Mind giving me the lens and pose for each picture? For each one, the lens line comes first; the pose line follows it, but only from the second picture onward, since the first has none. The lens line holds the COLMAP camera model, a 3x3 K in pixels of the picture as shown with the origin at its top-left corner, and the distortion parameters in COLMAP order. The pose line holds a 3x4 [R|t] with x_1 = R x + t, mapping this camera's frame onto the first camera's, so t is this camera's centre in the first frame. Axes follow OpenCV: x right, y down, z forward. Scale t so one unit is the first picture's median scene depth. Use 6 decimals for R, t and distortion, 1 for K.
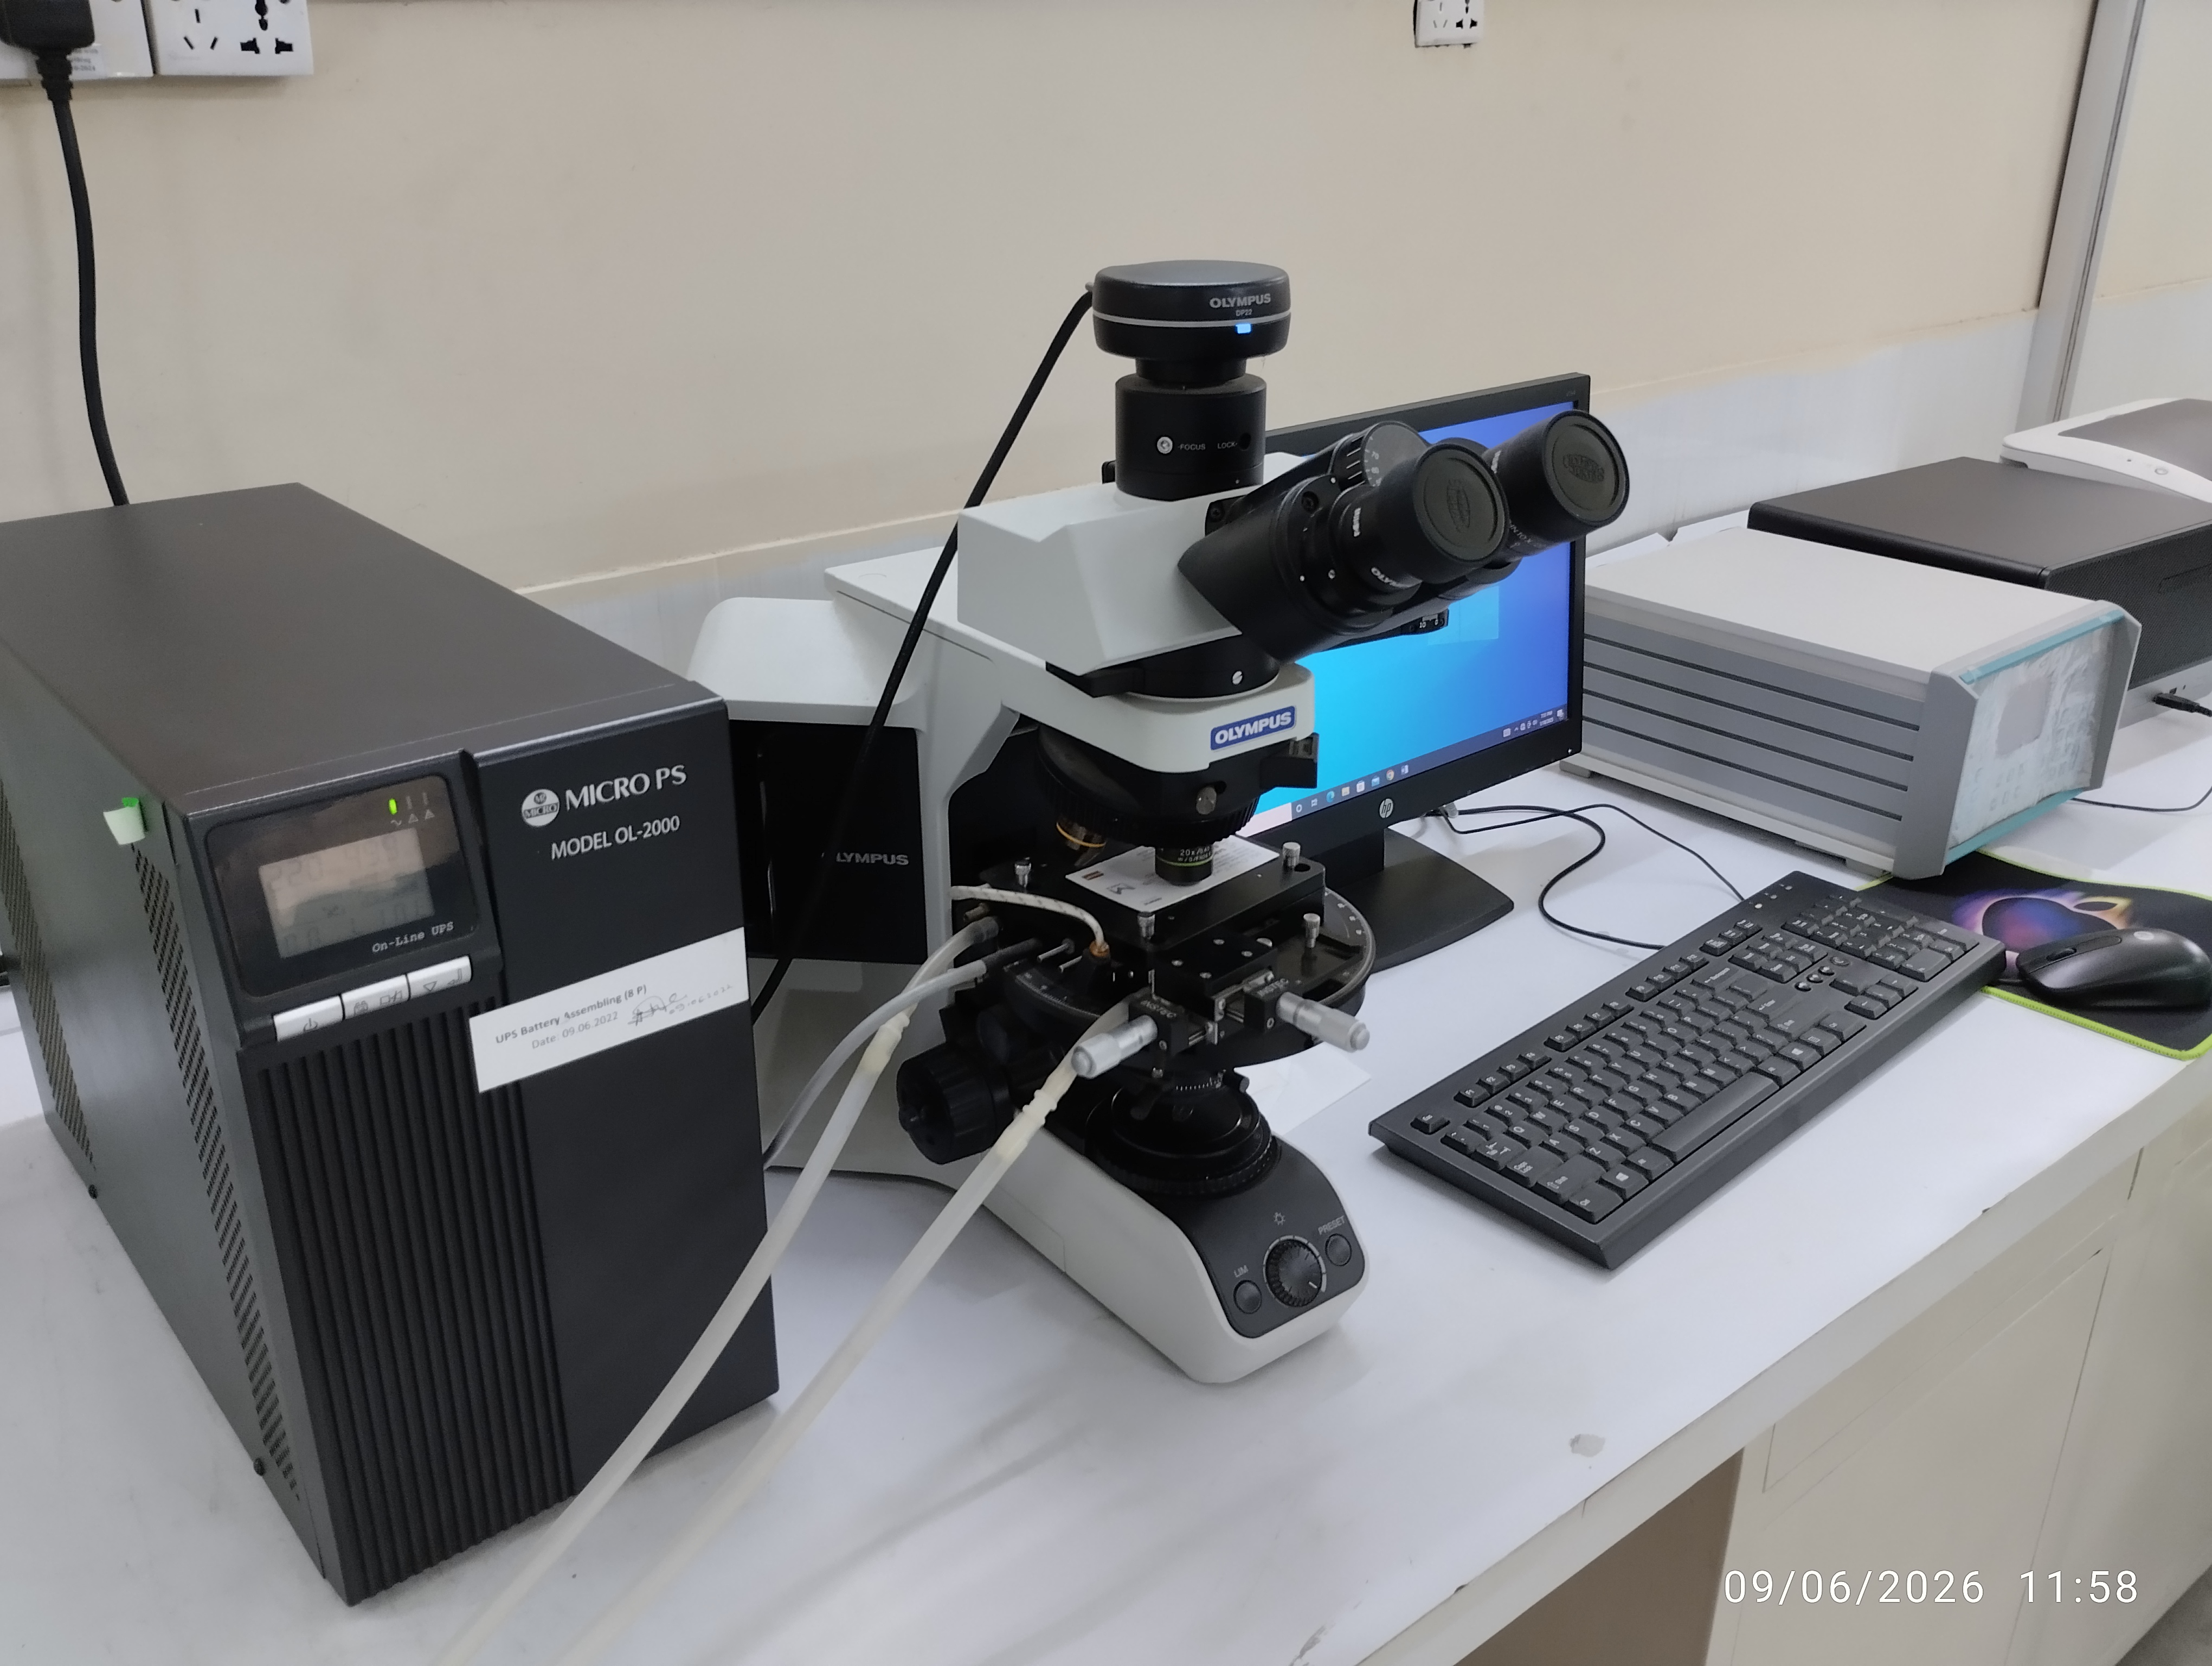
lens RADIAL K [[1857.4, 0, 1099.7], [0, 1857.4, 820.7], [0, 0, 1]] dist [0.062174, -0.087629]
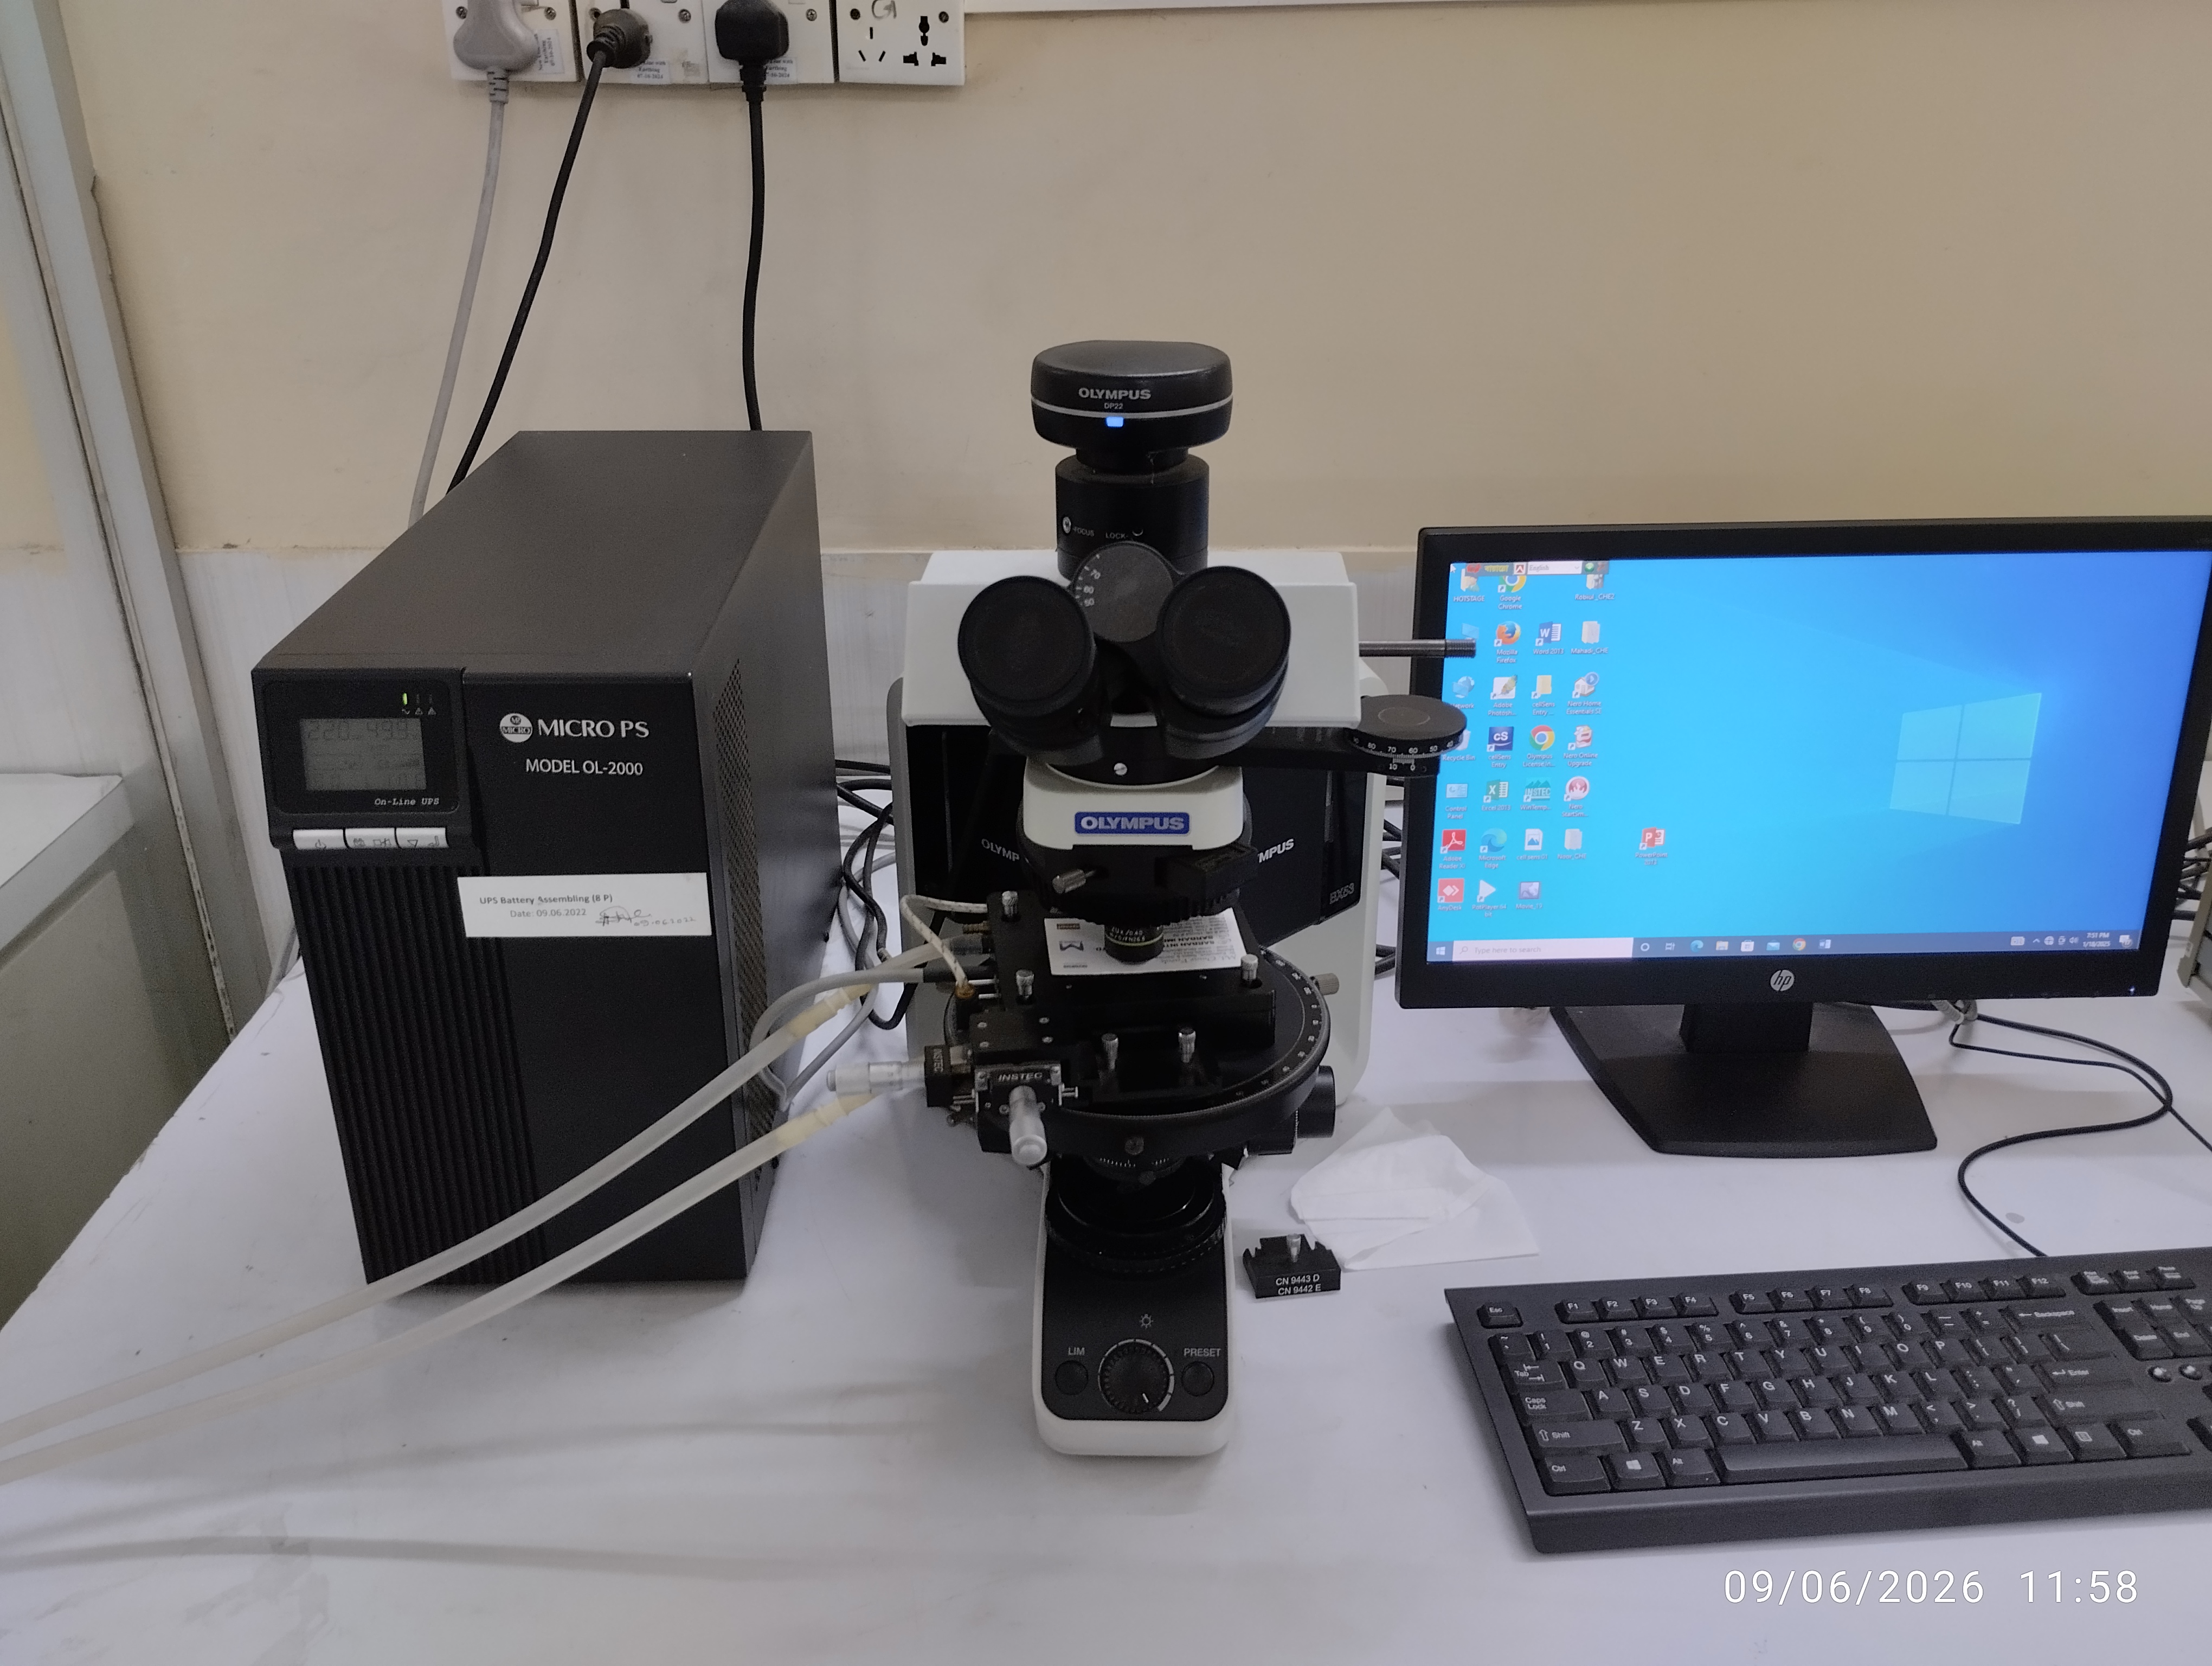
lens RADIAL K [[1857.4, 0, 1099.7], [0, 1857.4, 820.7], [0, 0, 1]] dist [0.062174, -0.087629]
pose [[0.779832, 0.260858, -0.569047, 0.660637], [-0.245097, 0.963699, 0.105887, -0.159186], [0.576012, 0.056898, 0.815459, 0.205886]]
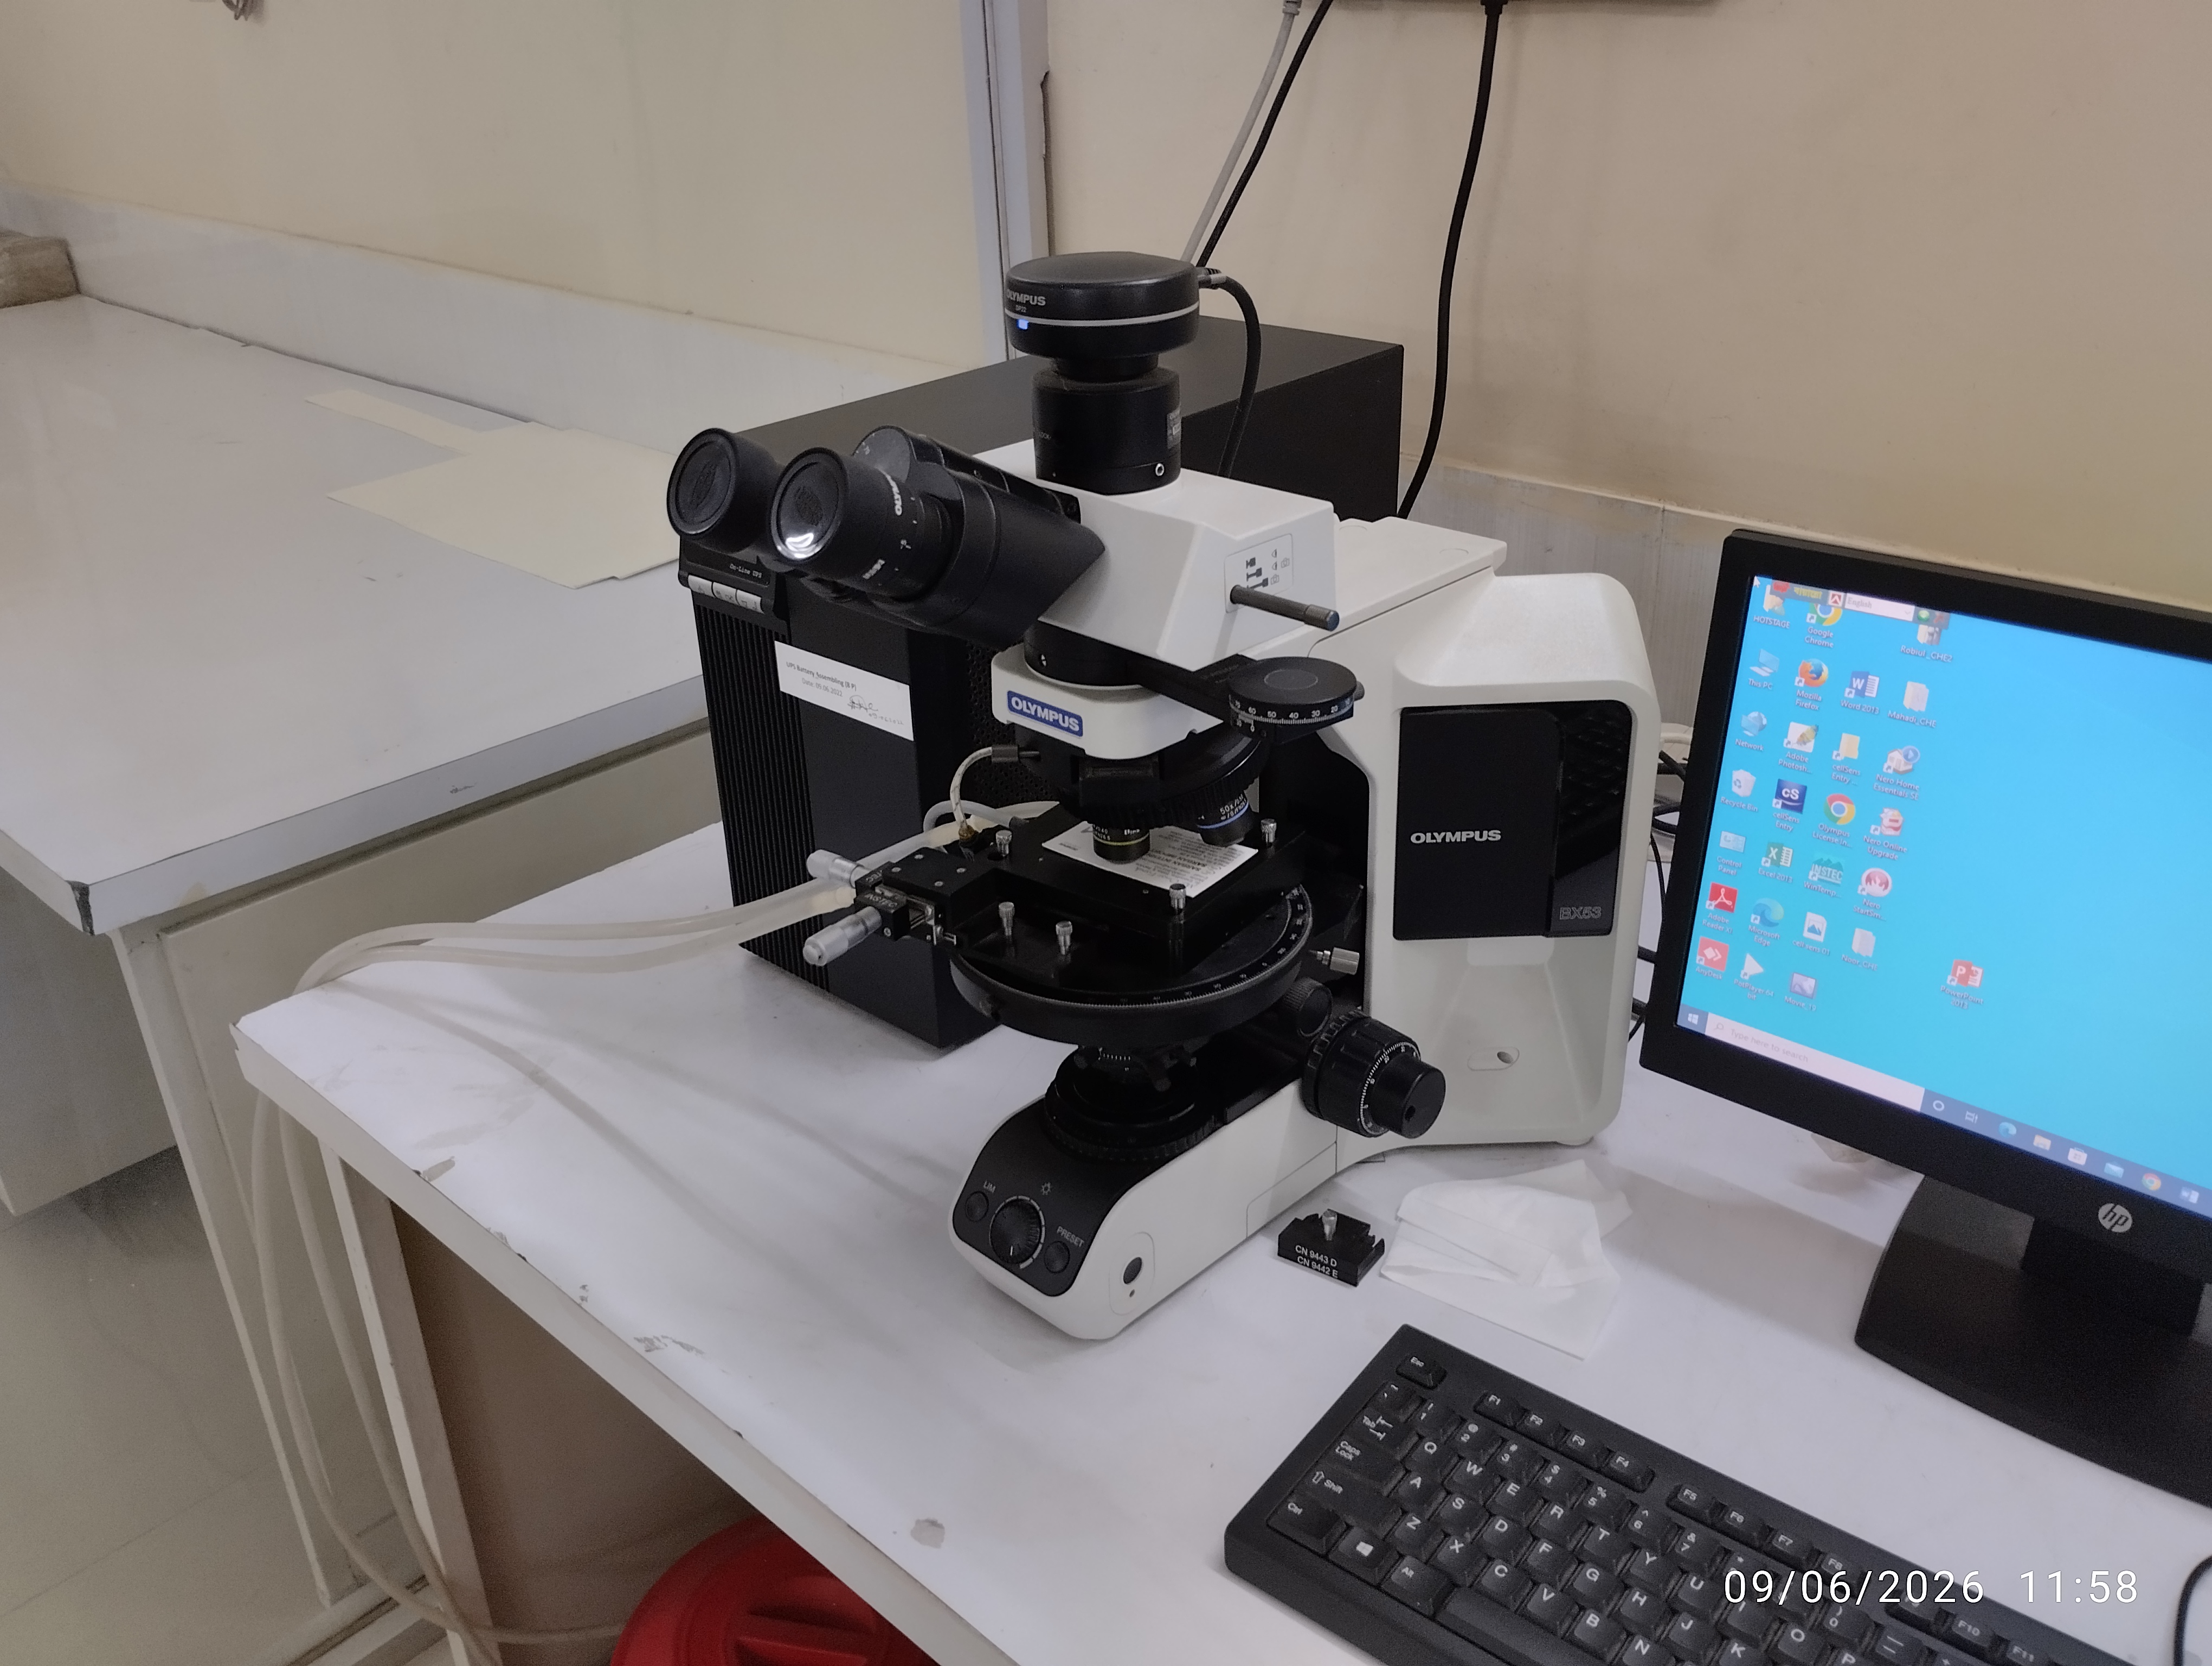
lens RADIAL K [[1857.4, 0, 1099.7], [0, 1857.4, 820.7], [0, 0, 1]] dist [0.062174, -0.087629]
pose [[0.135377, 0.435718, -0.889844, 1.088068], [-0.362088, 0.857747, 0.364915, -0.407899], [0.922261, 0.272801, 0.273887, 0.807032]]
